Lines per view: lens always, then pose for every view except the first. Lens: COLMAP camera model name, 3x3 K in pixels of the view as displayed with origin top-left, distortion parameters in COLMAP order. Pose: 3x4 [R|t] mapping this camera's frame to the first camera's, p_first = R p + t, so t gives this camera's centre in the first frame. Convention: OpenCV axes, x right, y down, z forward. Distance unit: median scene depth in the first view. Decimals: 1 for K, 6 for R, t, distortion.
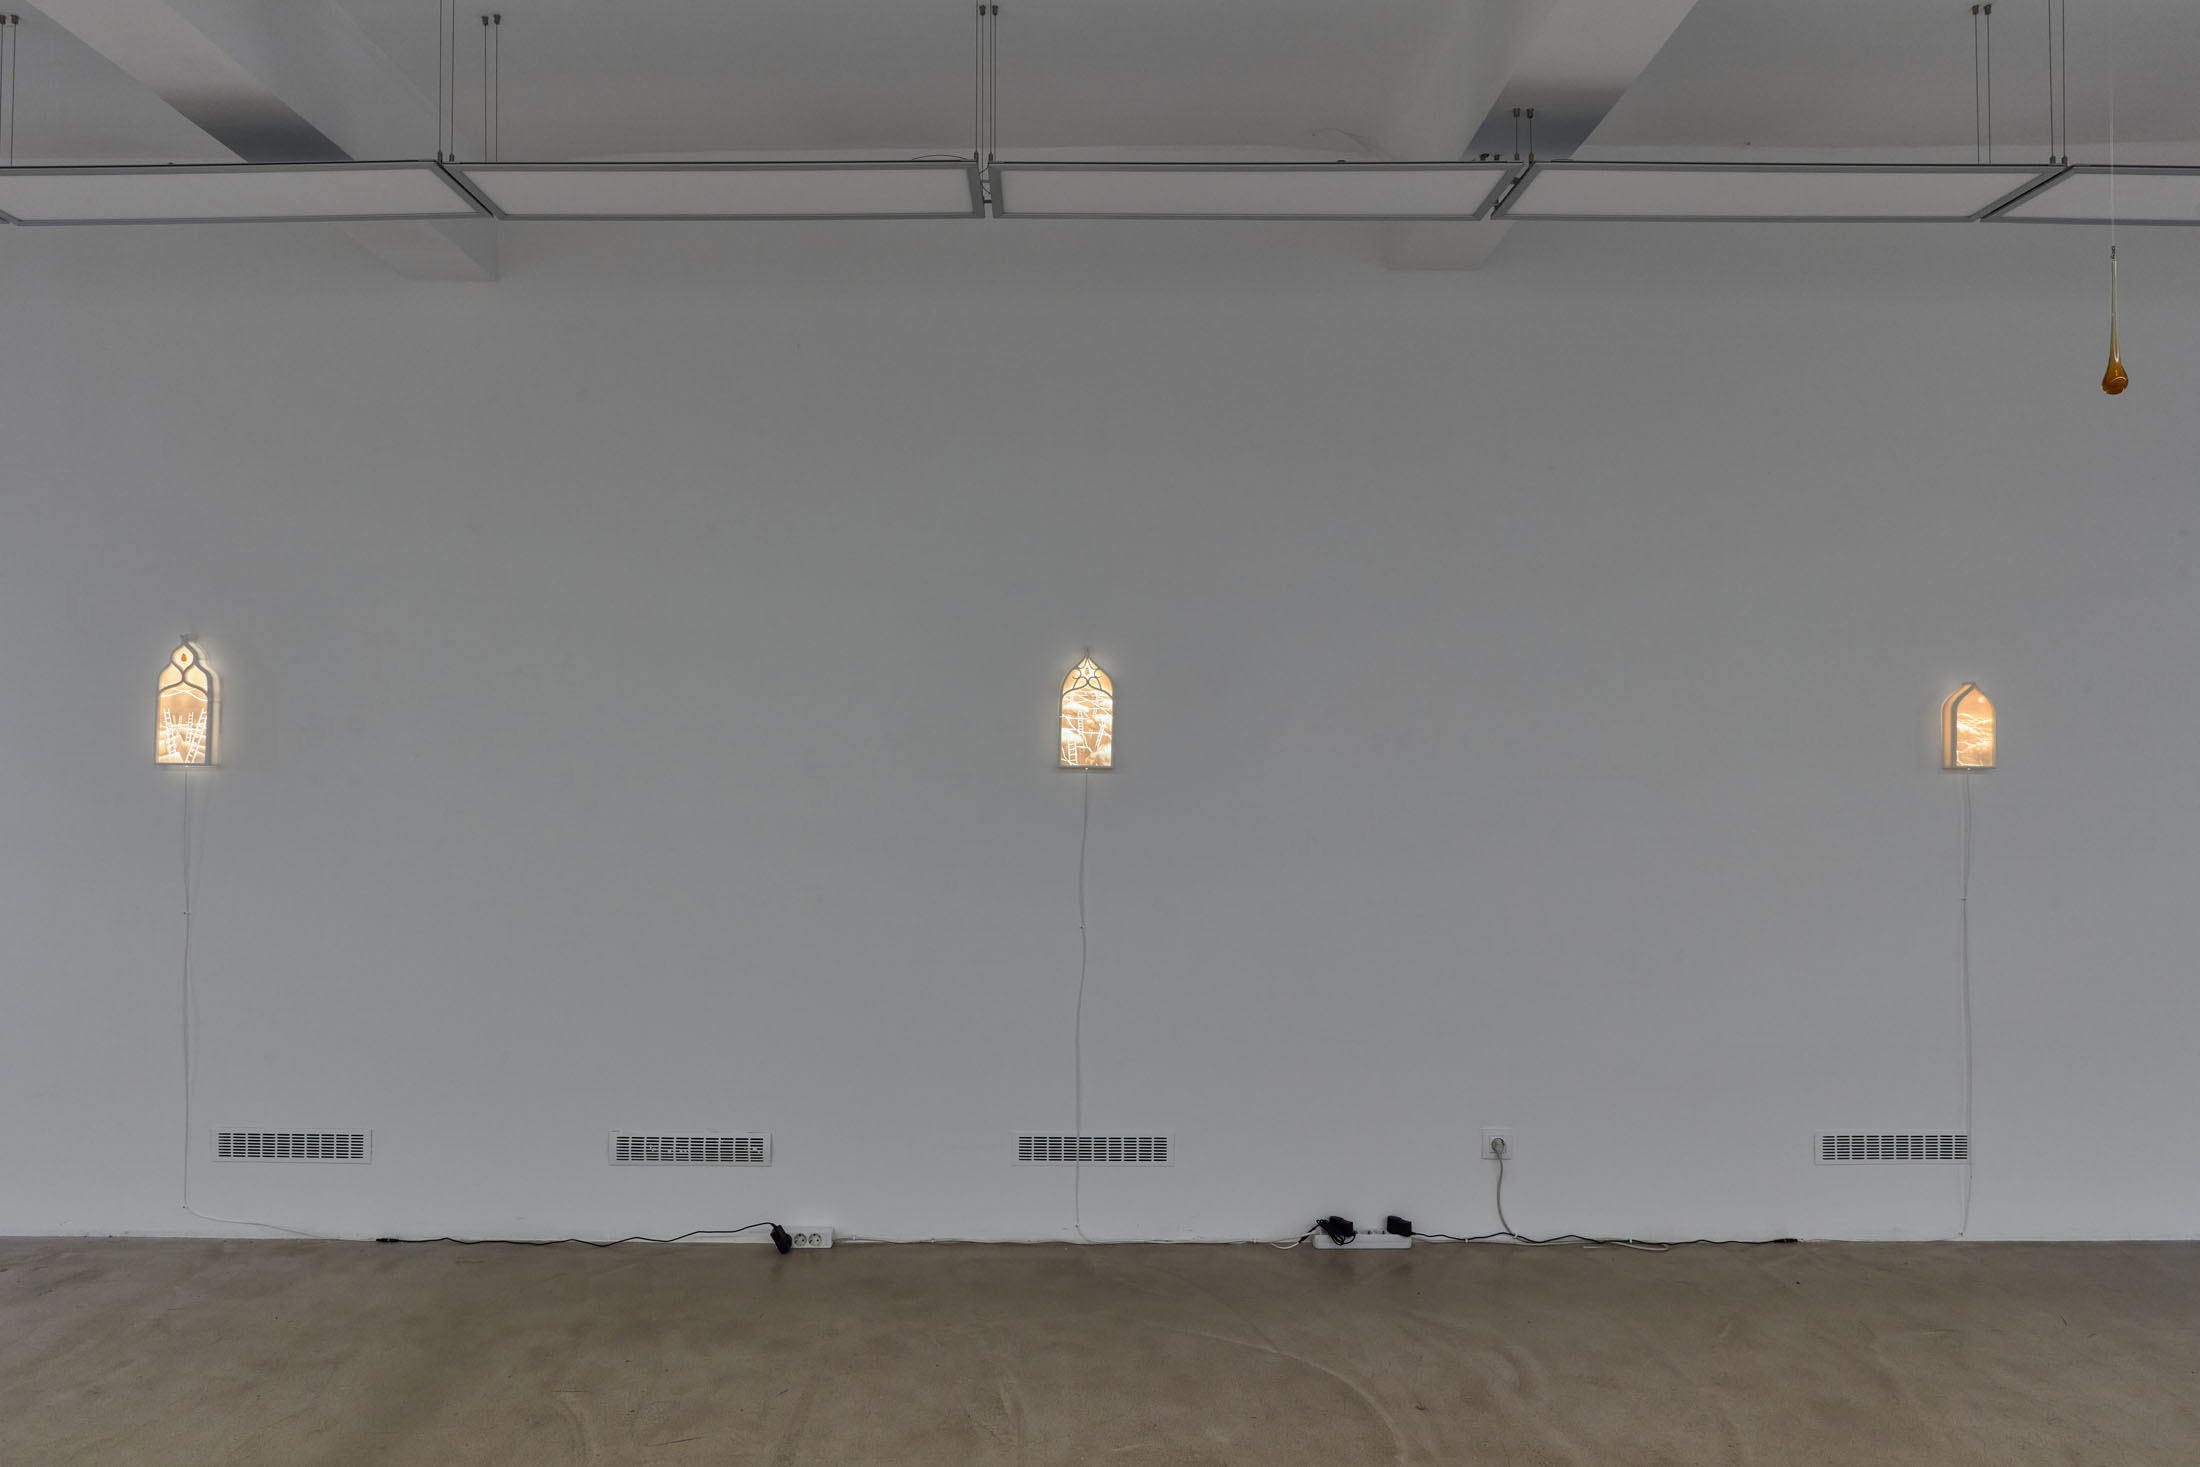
lens RADIAL K [[1285.7, 0, 1051.7], [0, 1285.7, 722.3], [0, 0, 1]] dist [-0.022263, 0.006898]
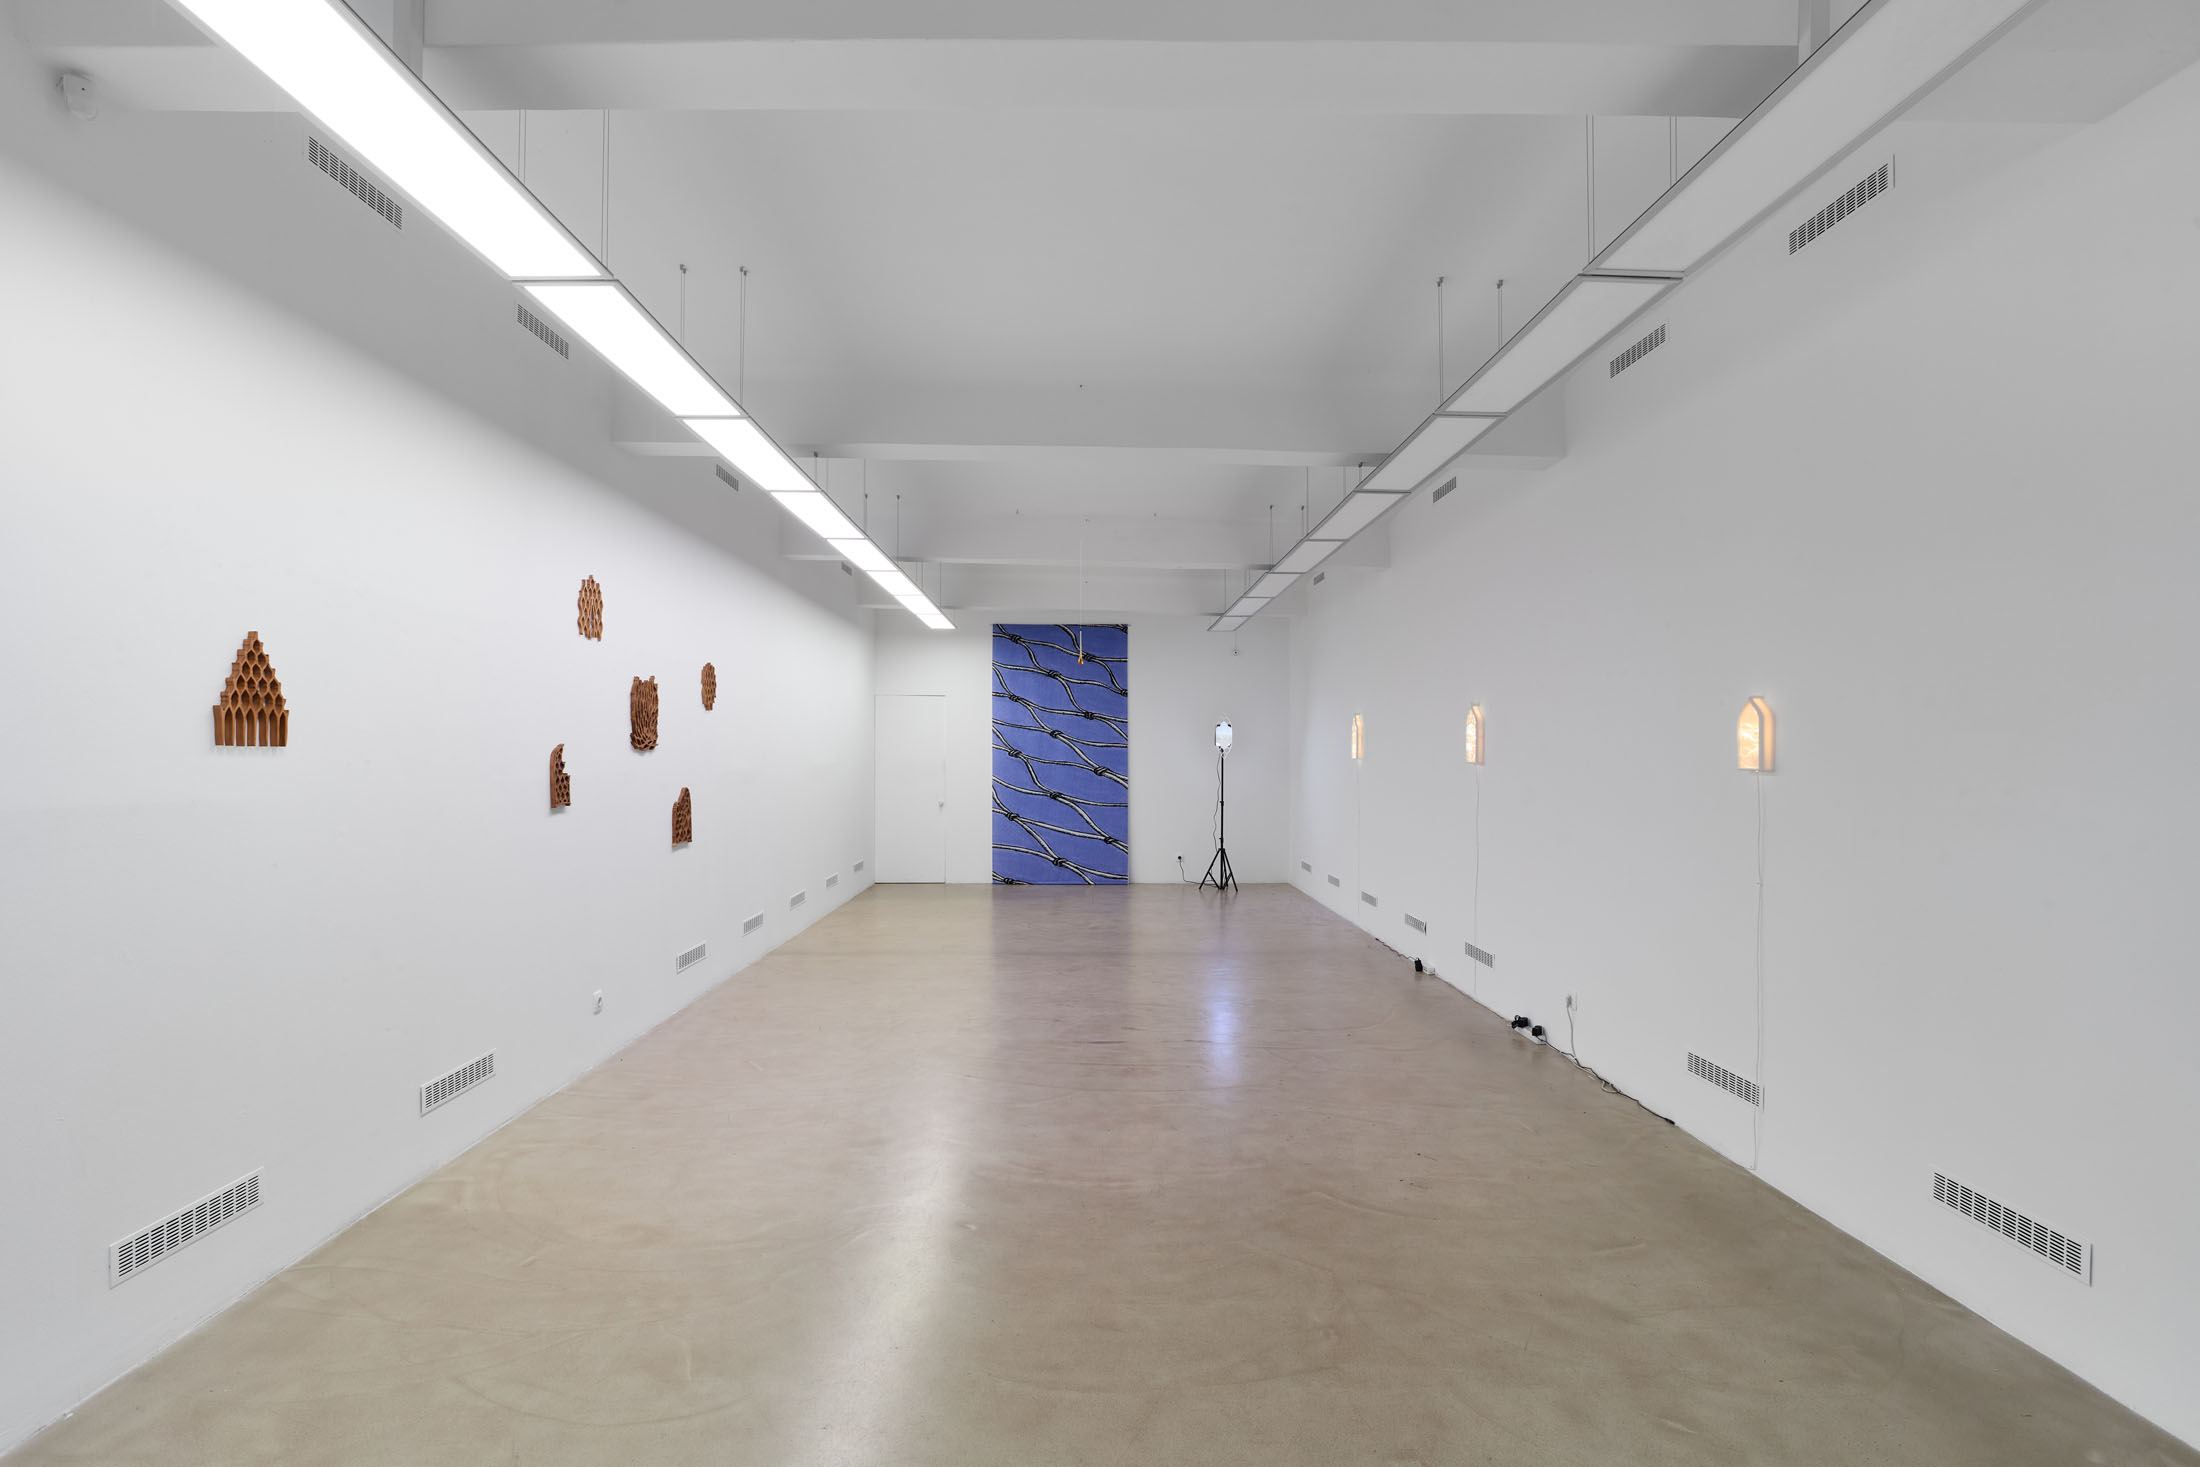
lens RADIAL K [[1045.1, 0, 1077.9], [0, 1045.1, 744.9], [0, 0, 1]] dist [-0.044593, 0.008298]
pose [[0.011891, -0.007284, -0.999903, 1.640665], [0.015184, 0.999859, -0.007103, 0.009927], [0.999814, -0.015099, 0.012000, 0.369365]]
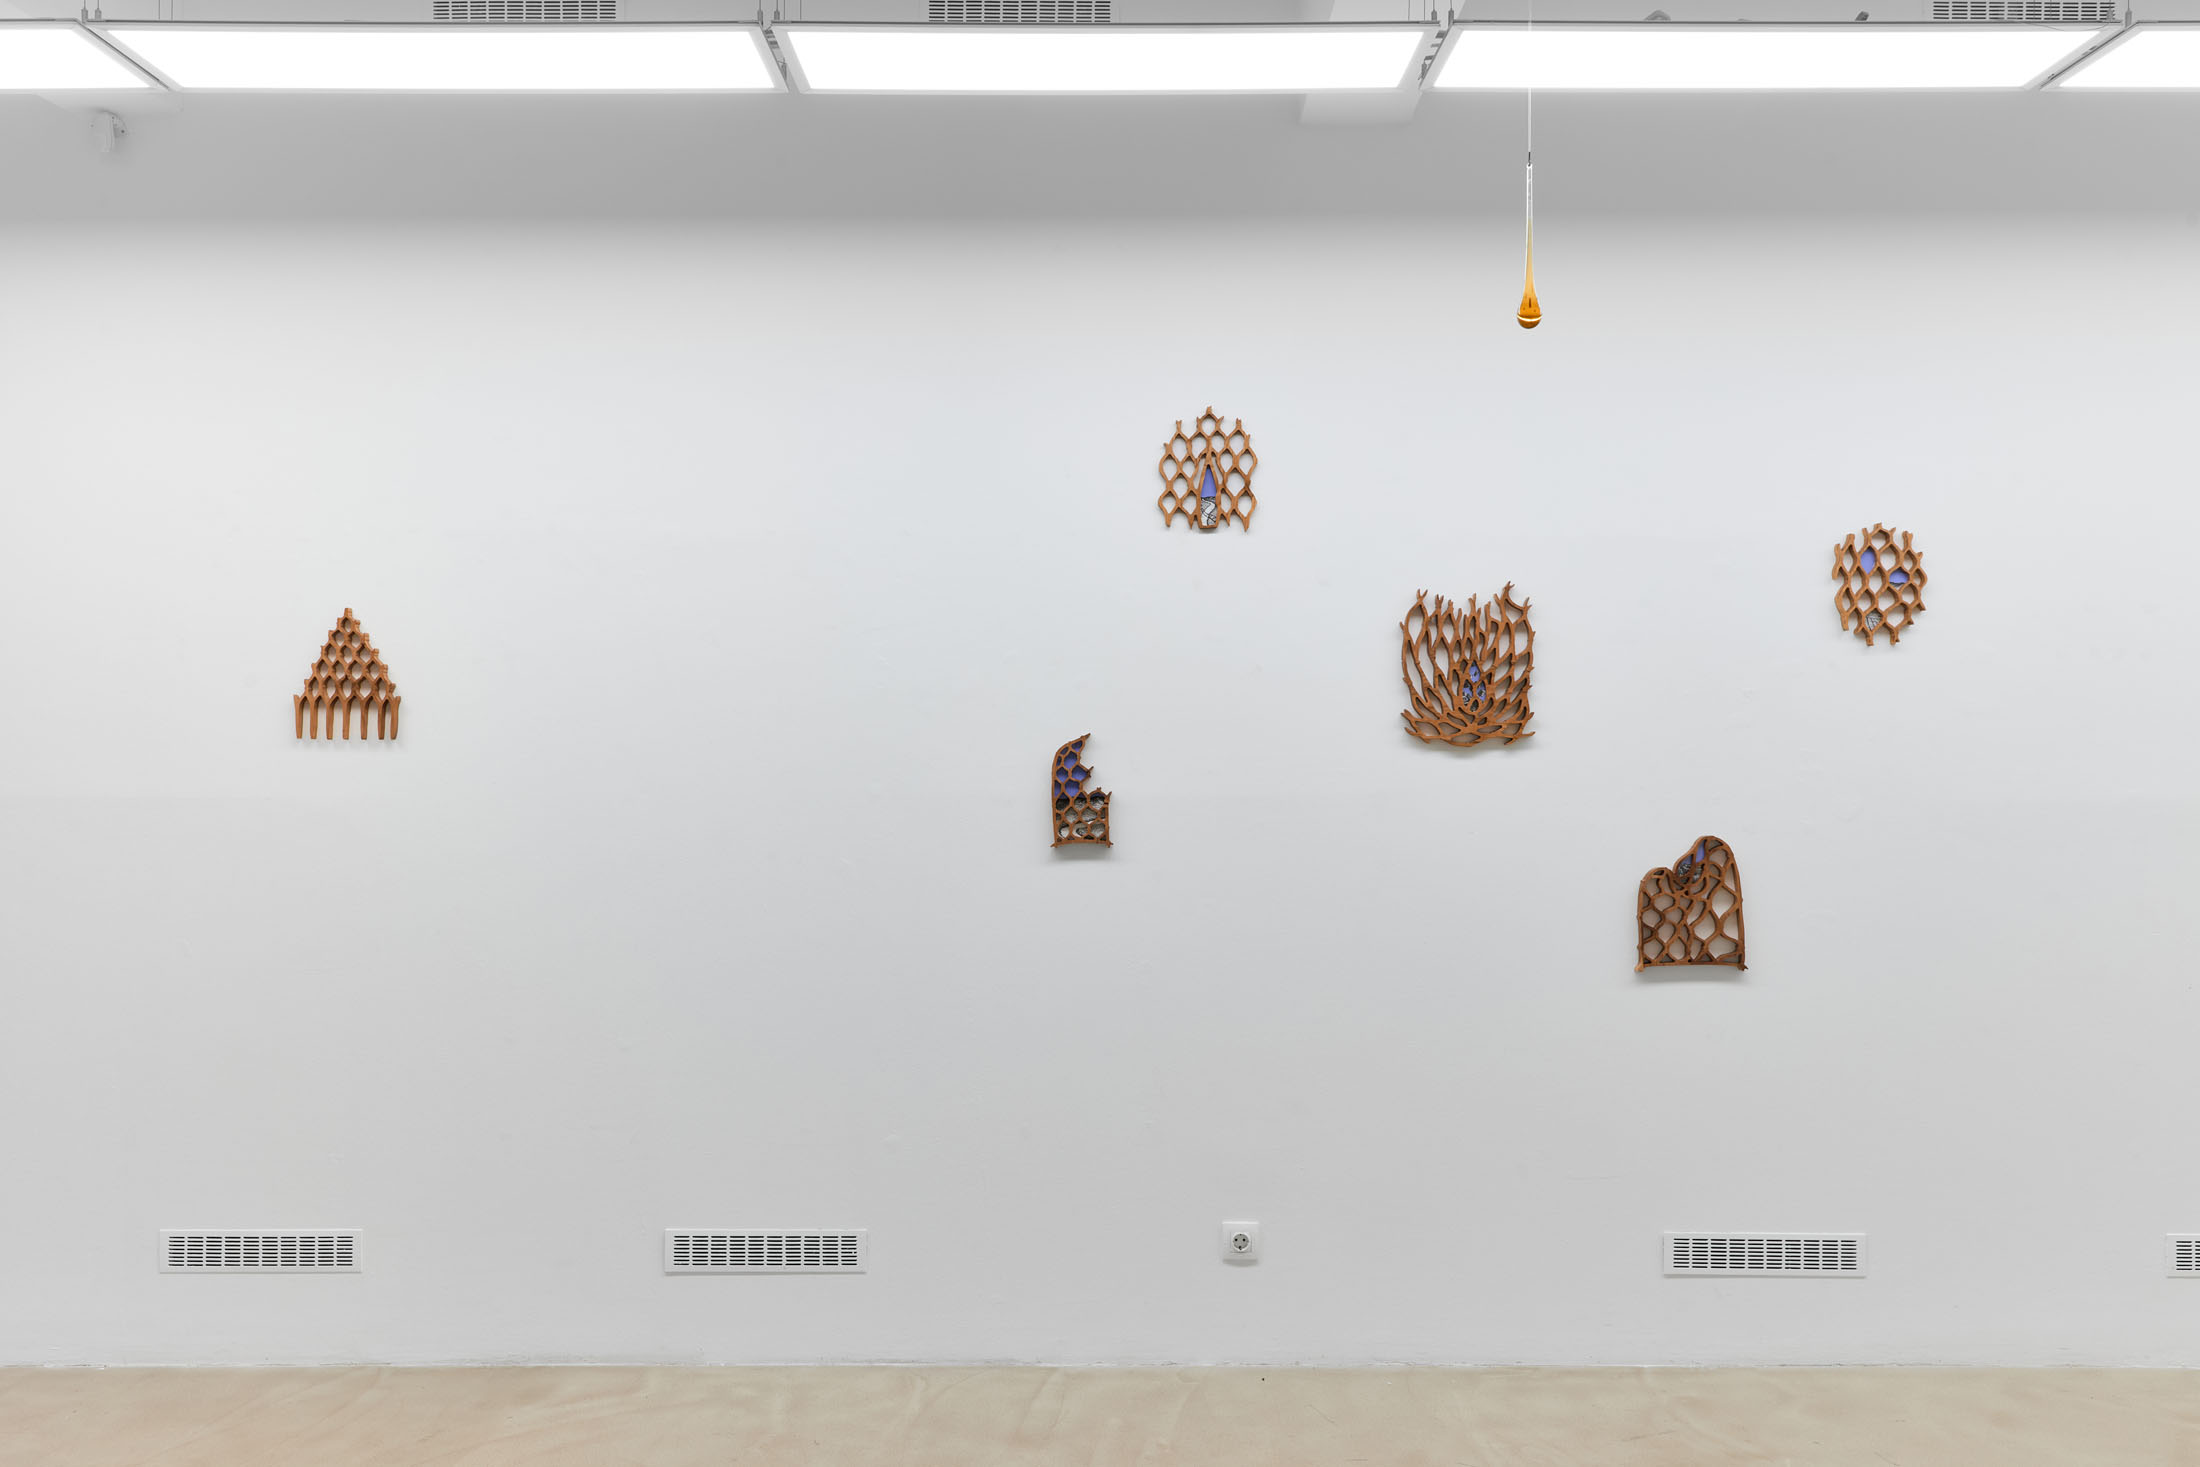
lens RADIAL K [[1563.9, 0, 1093.3], [0, 1563.9, 713.3], [0, 0, 1]] dist [0.013026, -0.002356]
pose [[-0.999948, -0.004301, -0.009221, 0.437090], [-0.004076, 0.999696, -0.024318, 0.002710], [0.009323, -0.024279, -0.999662, 0.776793]]
